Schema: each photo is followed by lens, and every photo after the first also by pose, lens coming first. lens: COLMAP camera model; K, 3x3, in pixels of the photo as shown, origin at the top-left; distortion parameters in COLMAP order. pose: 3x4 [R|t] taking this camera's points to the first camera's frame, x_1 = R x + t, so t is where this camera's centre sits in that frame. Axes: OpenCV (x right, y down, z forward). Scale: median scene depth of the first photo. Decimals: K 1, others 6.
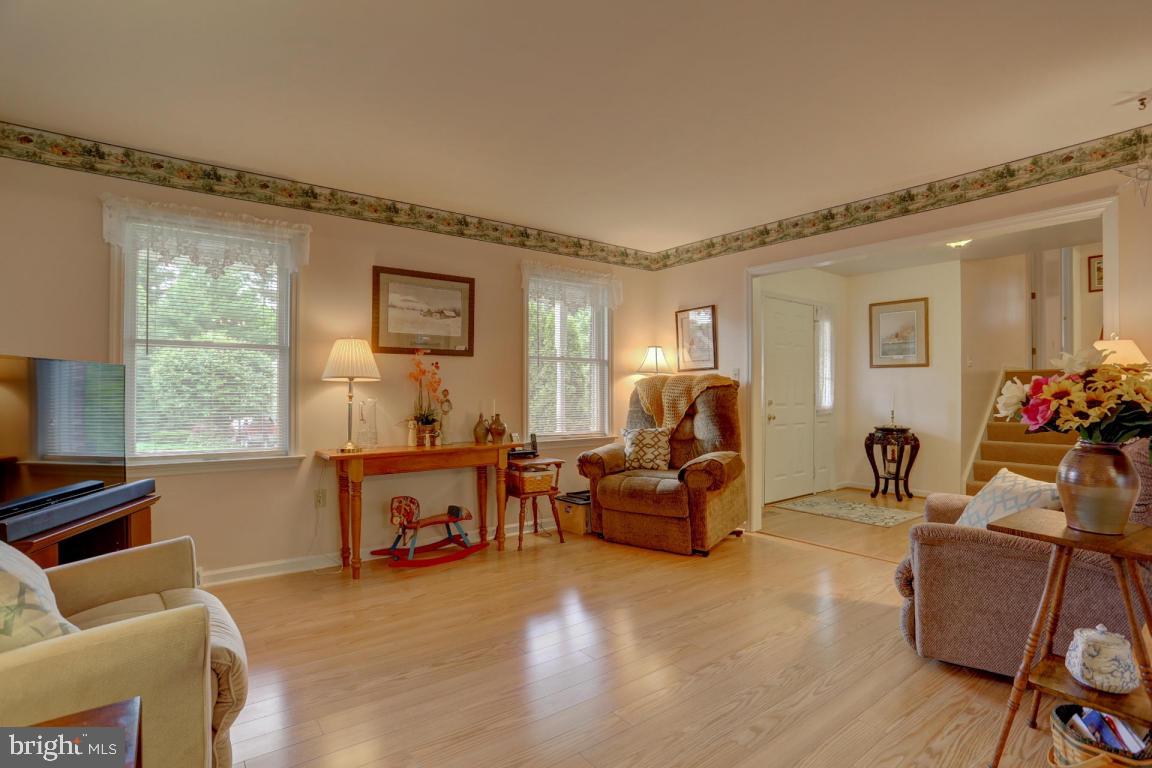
lens RADIAL K [[561.9, 0, 575.2], [0, 561.9, 386.1], [0, 0, 1]] dist [-0.069065, 0.023686]
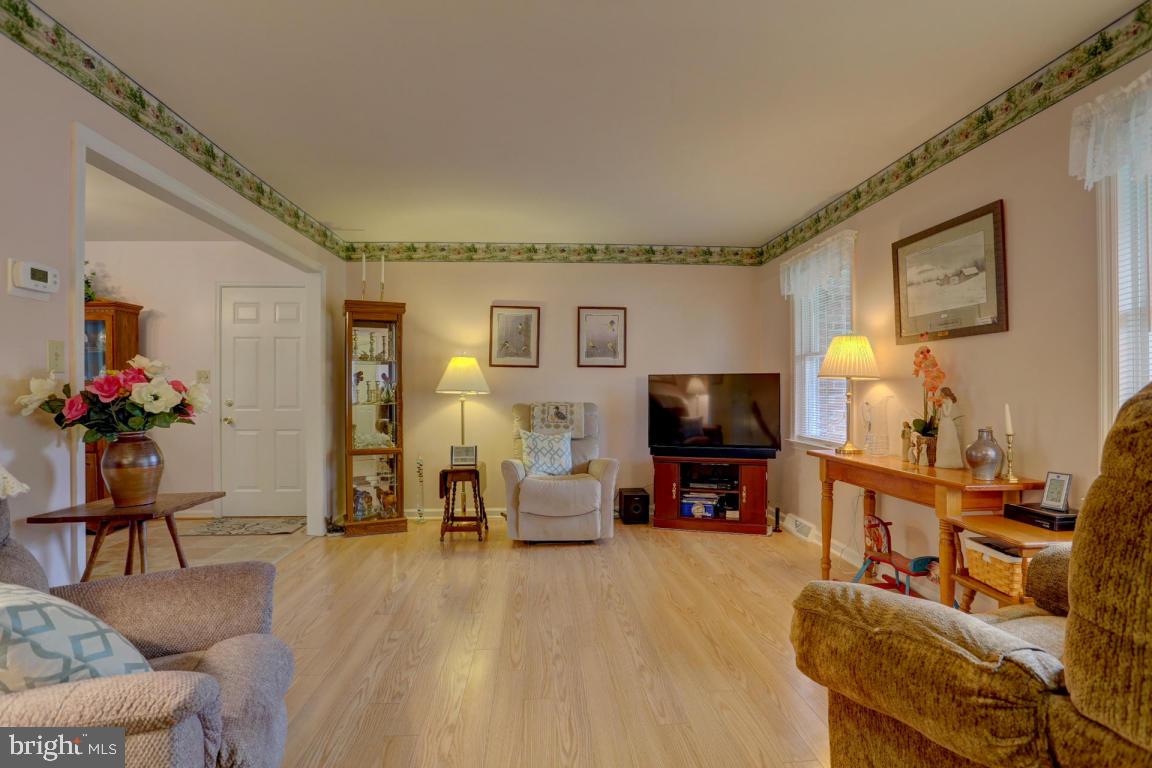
lens RADIAL K [[561.9, 0, 583.3], [0, 561.9, 385.7], [0, 0, 1]] dist [-0.069065, 0.023686]
pose [[-0.538351, -0.006549, -0.842695, 0.537313], [0.009115, 0.999866, -0.013593, 0.008168], [0.842671, -0.014999, -0.538219, 0.932752]]
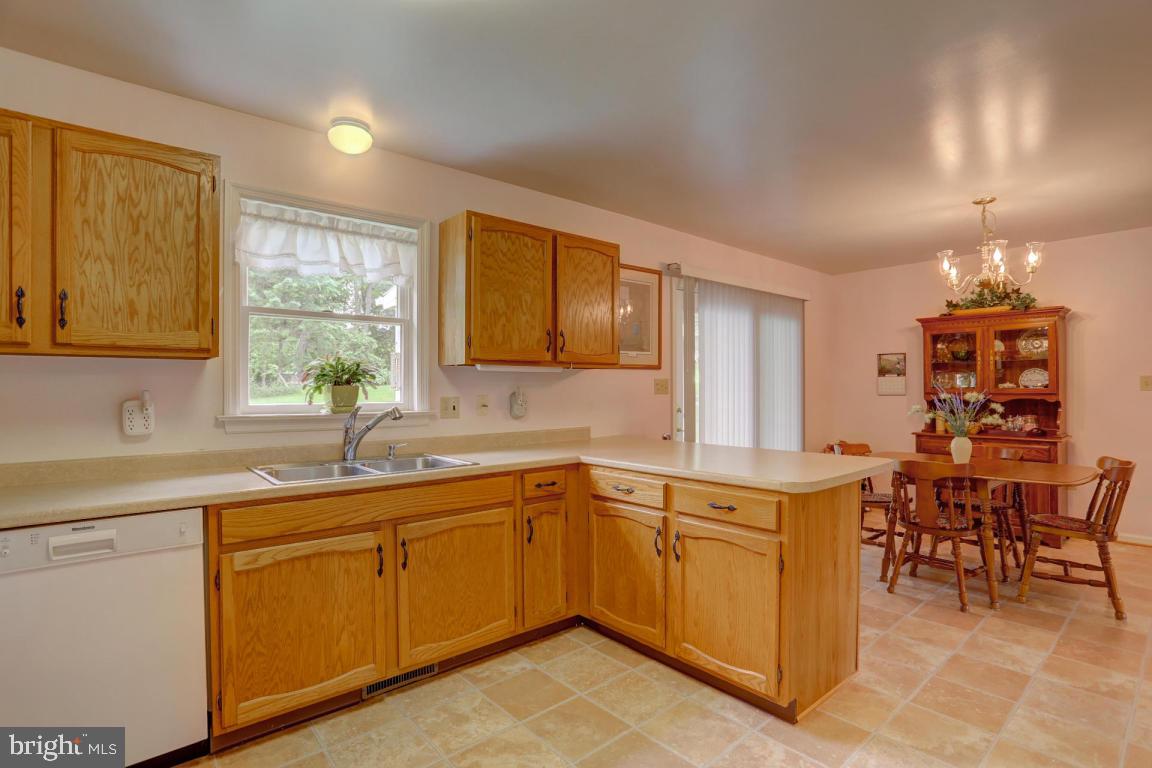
lens RADIAL K [[561.9, 0, 566.4], [0, 561.9, 392.1], [0, 0, 1]] dist [-0.069065, 0.023686]
pose [[-0.998742, 0.002659, -0.050066, 1.109360], [0.002750, 0.999995, -0.001737, -0.018804], [0.050061, -0.001872, -0.998744, 0.555808]]
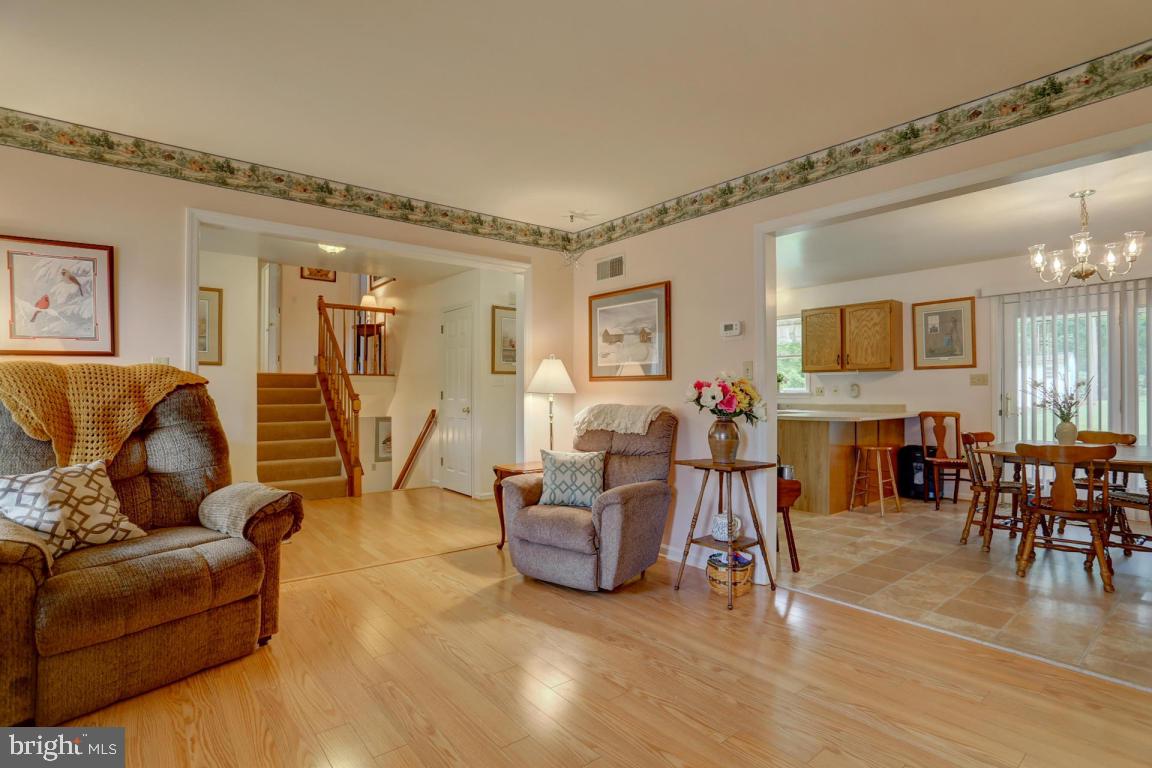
lens RADIAL K [[561.9, 0, 581.4], [0, 561.9, 392.7], [0, 0, 1]] dist [-0.069065, 0.023686]
pose [[-0.041054, -0.001579, 0.999156, -0.381975], [-0.006751, 0.999976, 0.001302, 0.005659], [-0.999134, -0.006692, -0.041064, 0.589627]]
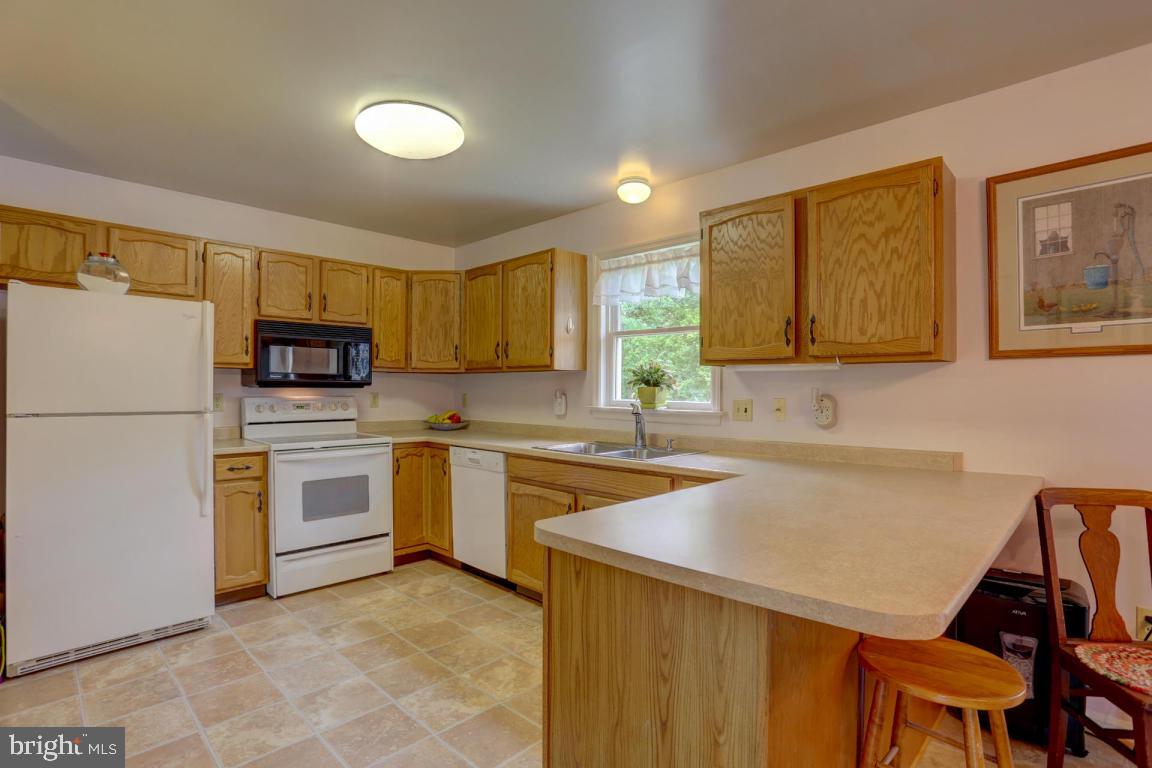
lens RADIAL K [[561.9, 0, 575.7], [0, 561.9, 391.1], [0, 0, 1]] dist [-0.069065, 0.023686]
pose [[-0.143497, -0.007636, 0.989621, 0.554880], [-0.014703, 0.999876, 0.005583, -0.024607], [-0.989541, -0.013749, -0.143592, 0.129977]]
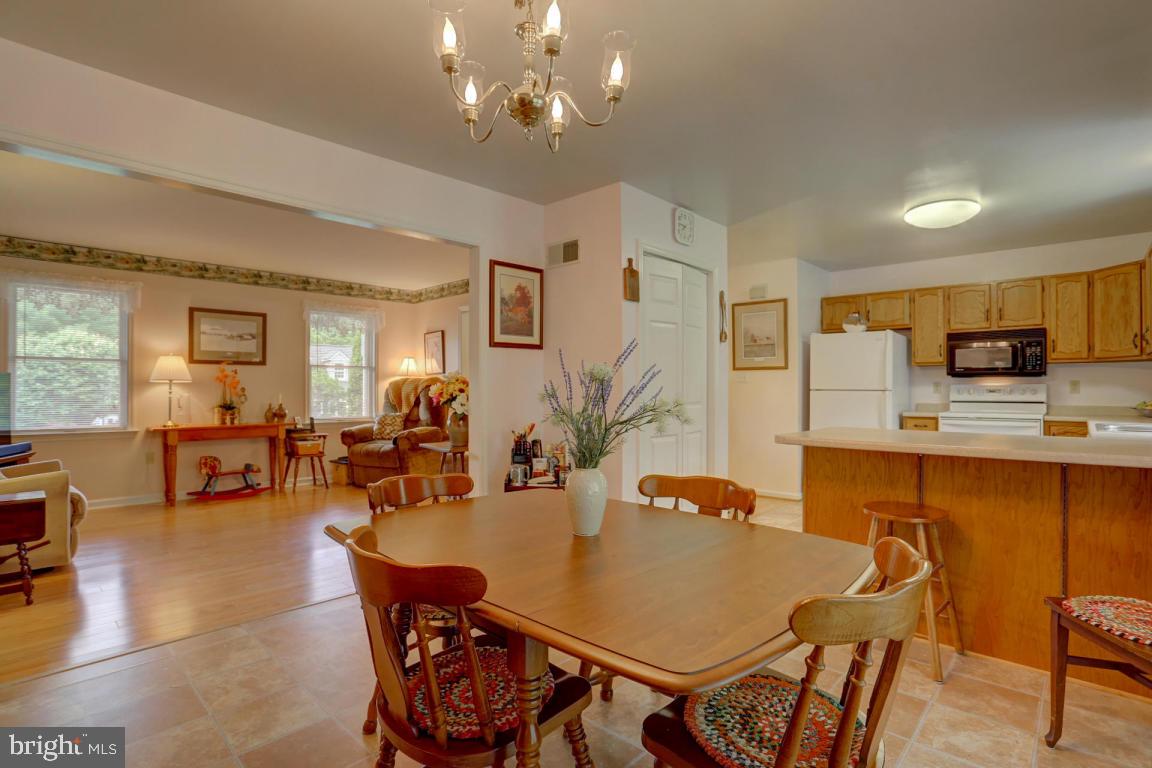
lens RADIAL K [[561.9, 0, 576.5], [0, 561.9, 385.6], [0, 0, 1]] dist [-0.069065, 0.023686]
pose [[0.985972, -0.000594, 0.166908, 0.391079], [-0.000151, 0.999990, 0.004452, -0.005561], [-0.166909, -0.004415, 0.985962, -0.588110]]
